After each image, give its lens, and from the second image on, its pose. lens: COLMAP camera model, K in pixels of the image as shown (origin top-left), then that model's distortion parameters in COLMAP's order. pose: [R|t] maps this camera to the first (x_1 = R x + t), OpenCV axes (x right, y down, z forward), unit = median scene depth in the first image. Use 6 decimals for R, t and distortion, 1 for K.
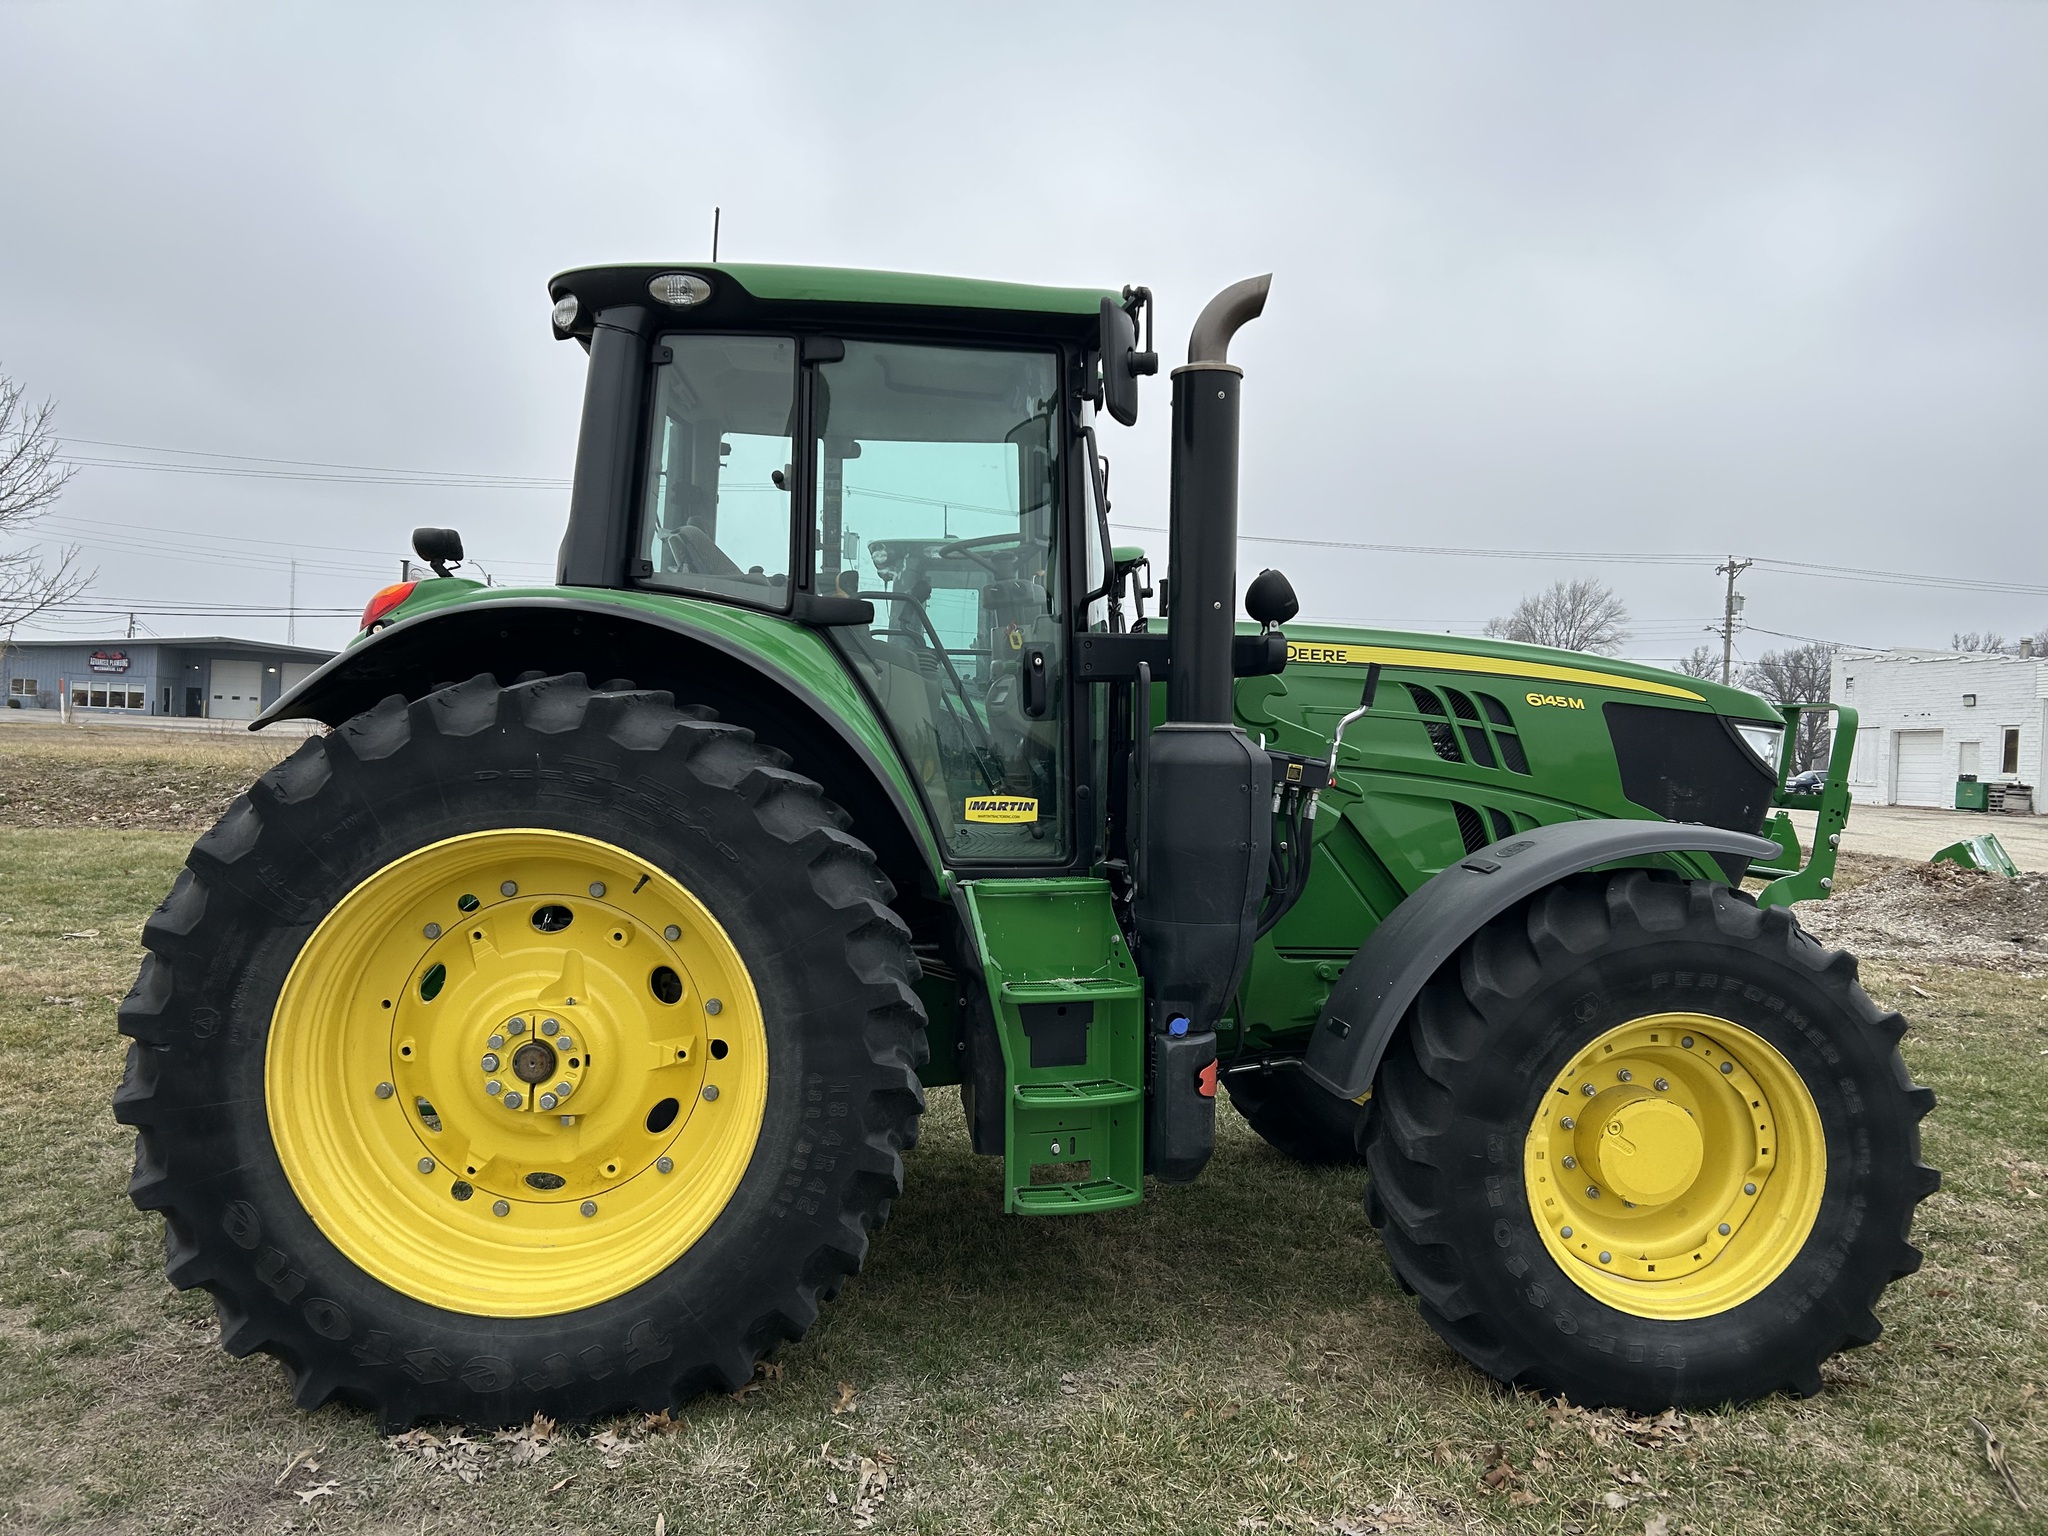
lens RADIAL K [[1543.1, 0, 1026.7], [0, 1543.1, 678.9], [0, 0, 1]] dist [0.049961, -0.045052]
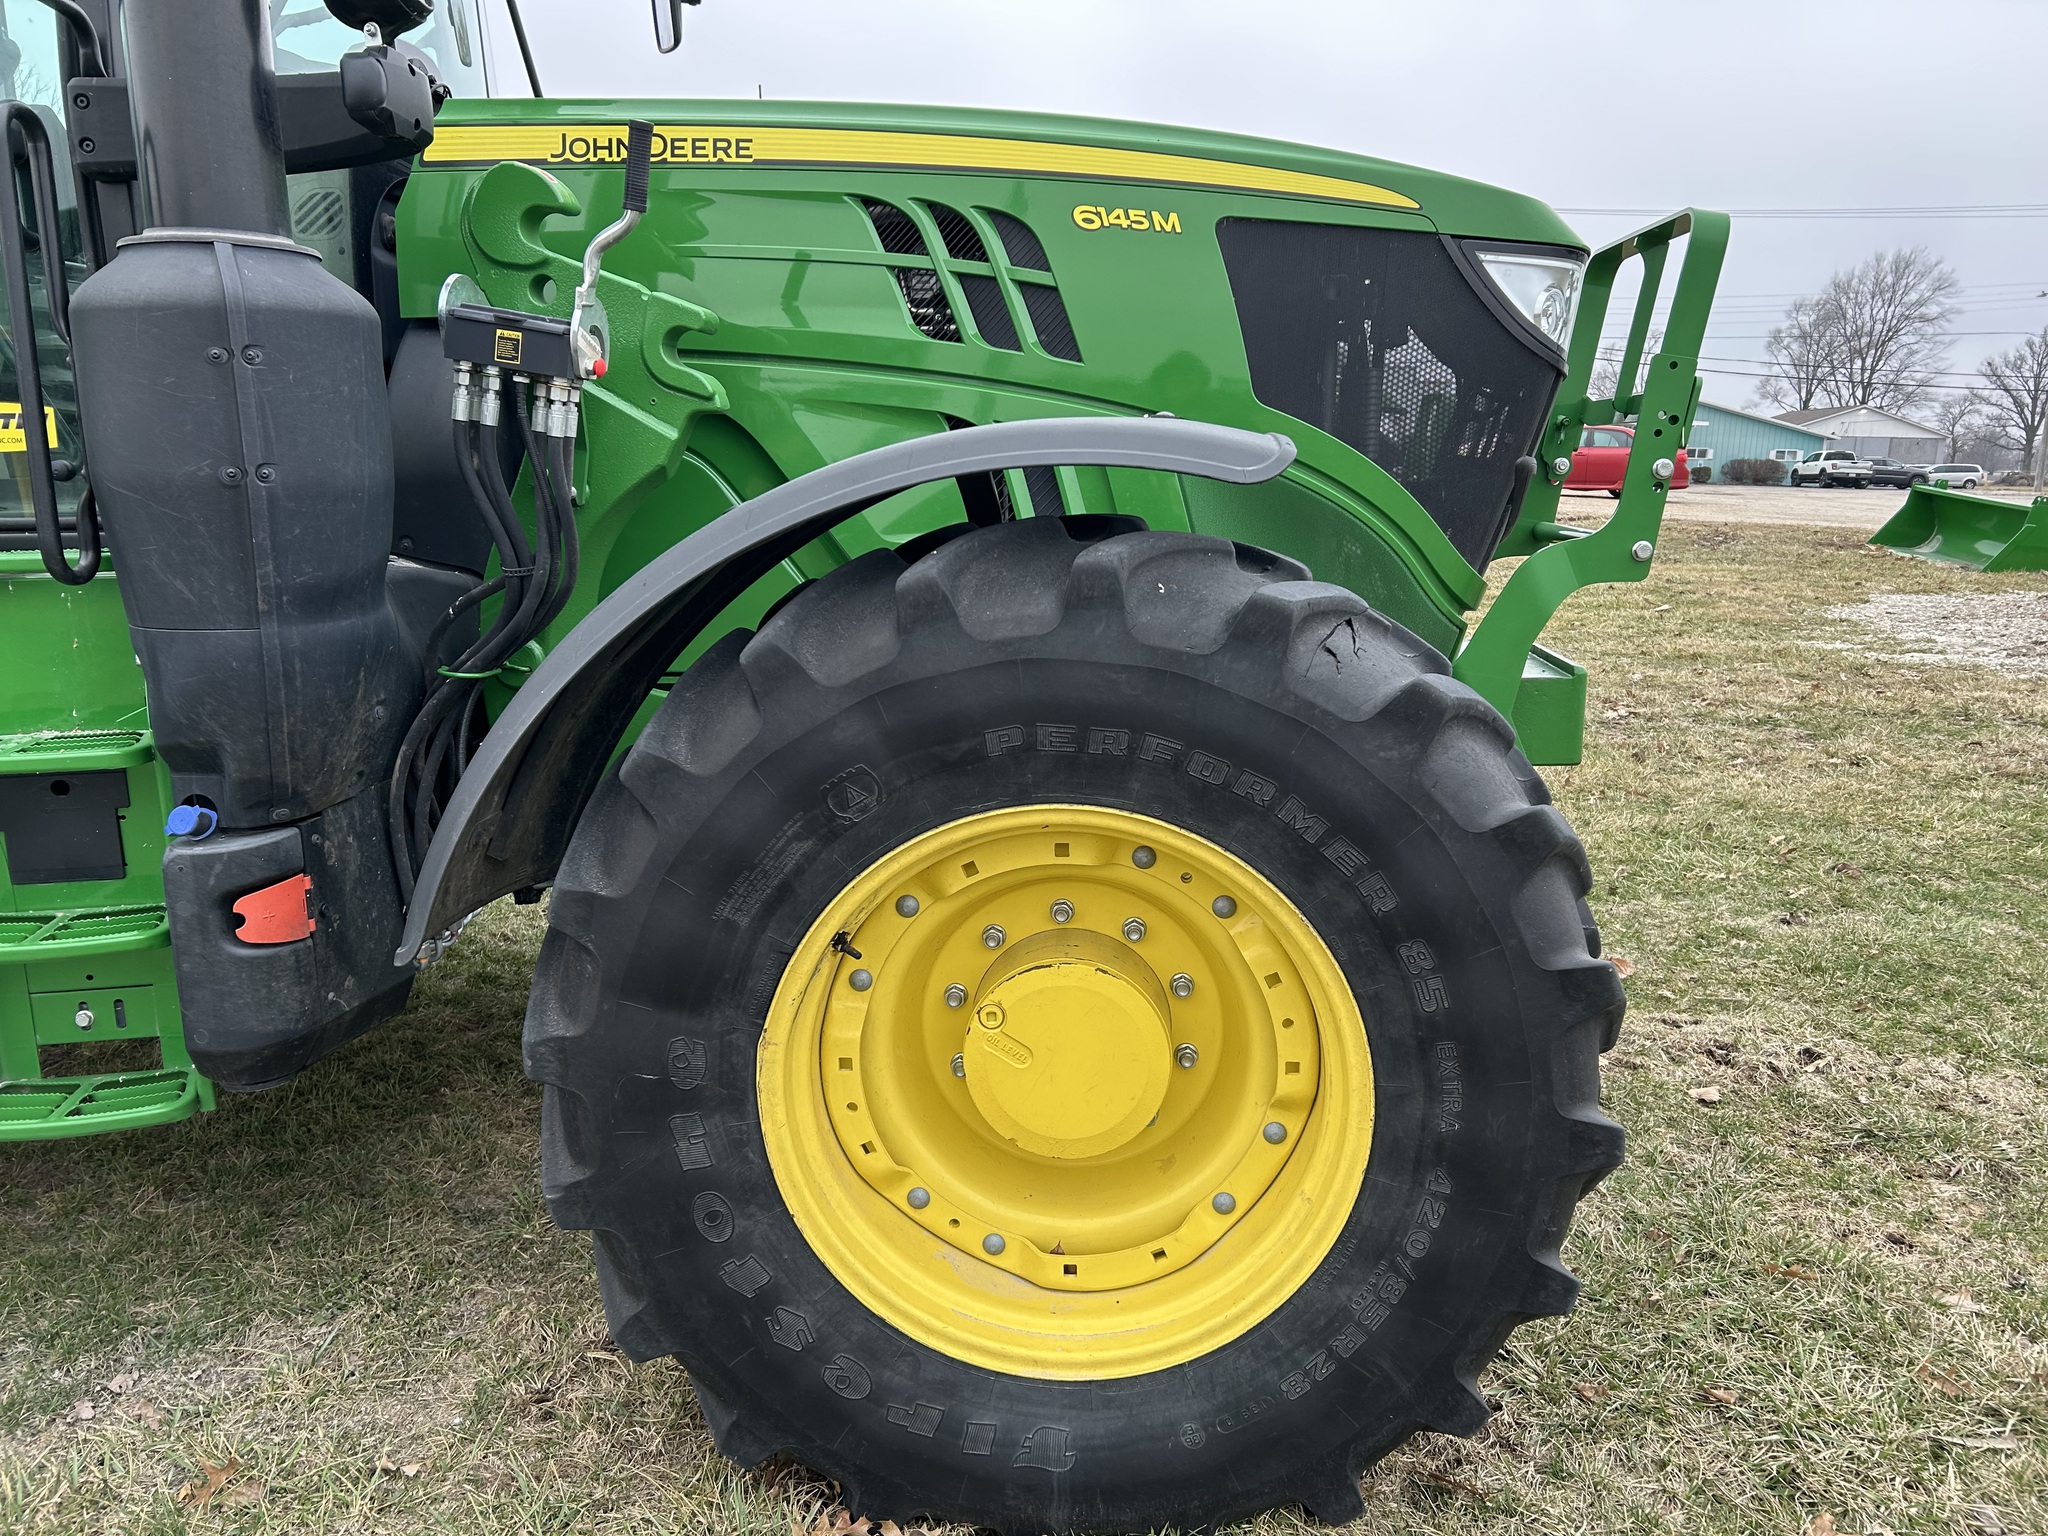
lens RADIAL K [[1634.6, 0, 1020.8], [0, 1634.6, 704.6], [0, 0, 1]] dist [0.084597, -0.140111]
pose [[0.989062, 0.003919, -0.147449, 0.486880], [0.024359, 0.981581, 0.189488, 0.088052], [0.145476, -0.191007, 0.970749, 0.516162]]
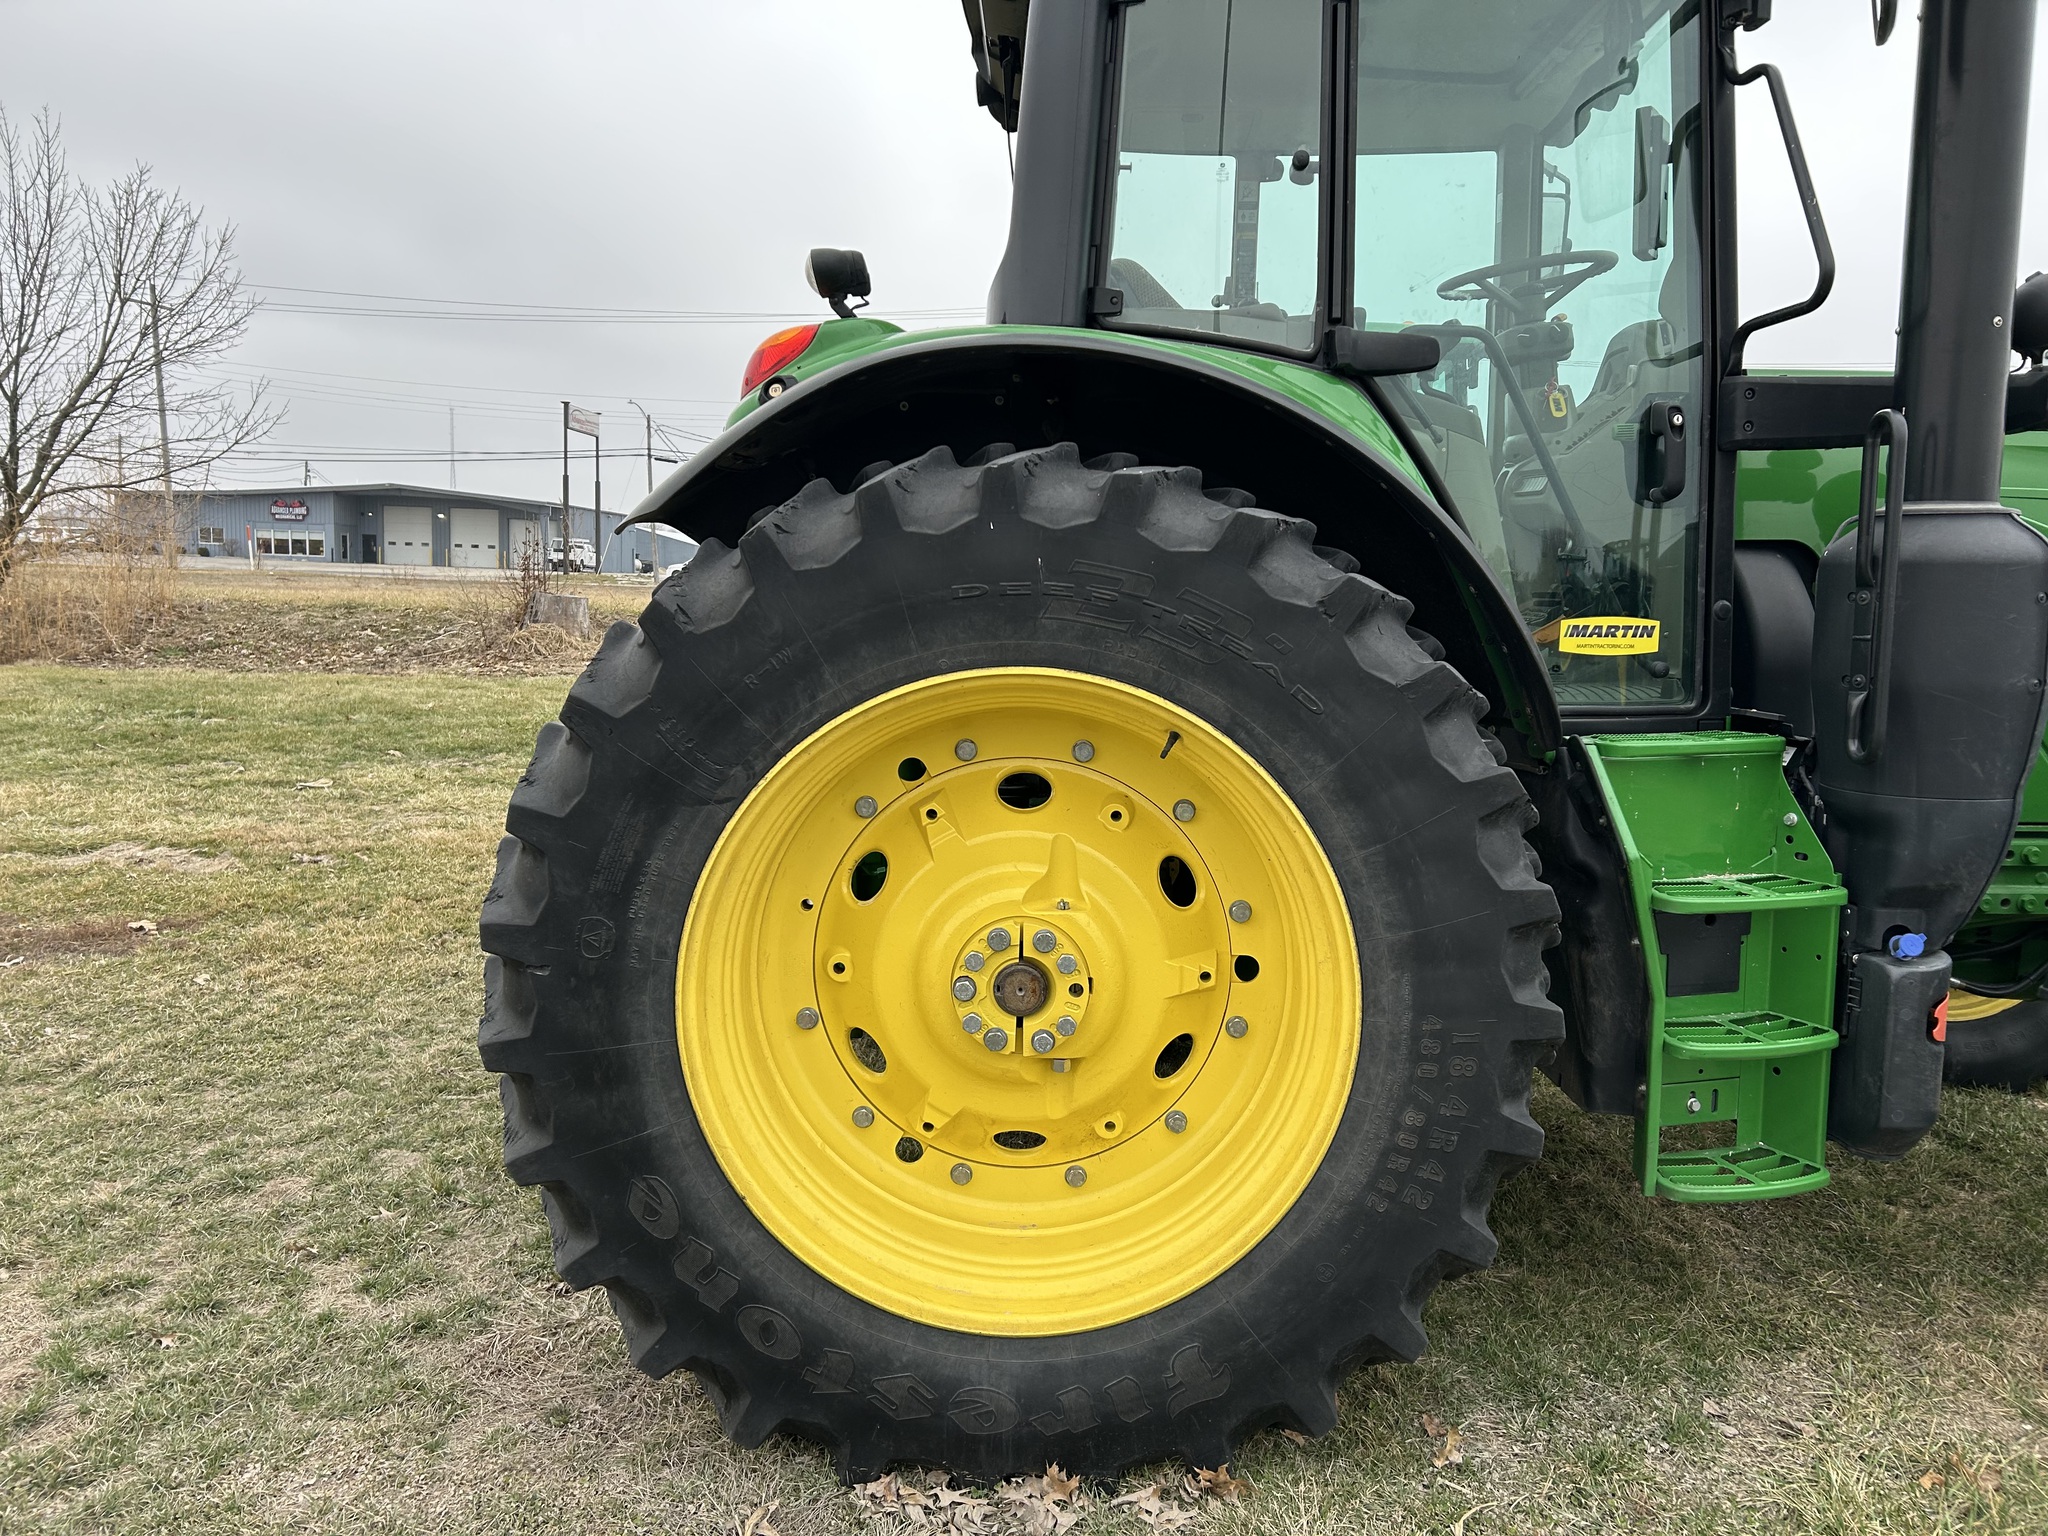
lens RADIAL K [[1591.1, 0, 1047.1], [0, 1591.1, 682.1], [0, 0, 1]] dist [0.099263, -0.147975]
pose [[0.995257, -0.007146, -0.097016, -0.221820], [0.017330, 0.994369, 0.104544, 0.026536], [0.095723, -0.105729, 0.989777, 0.269949]]
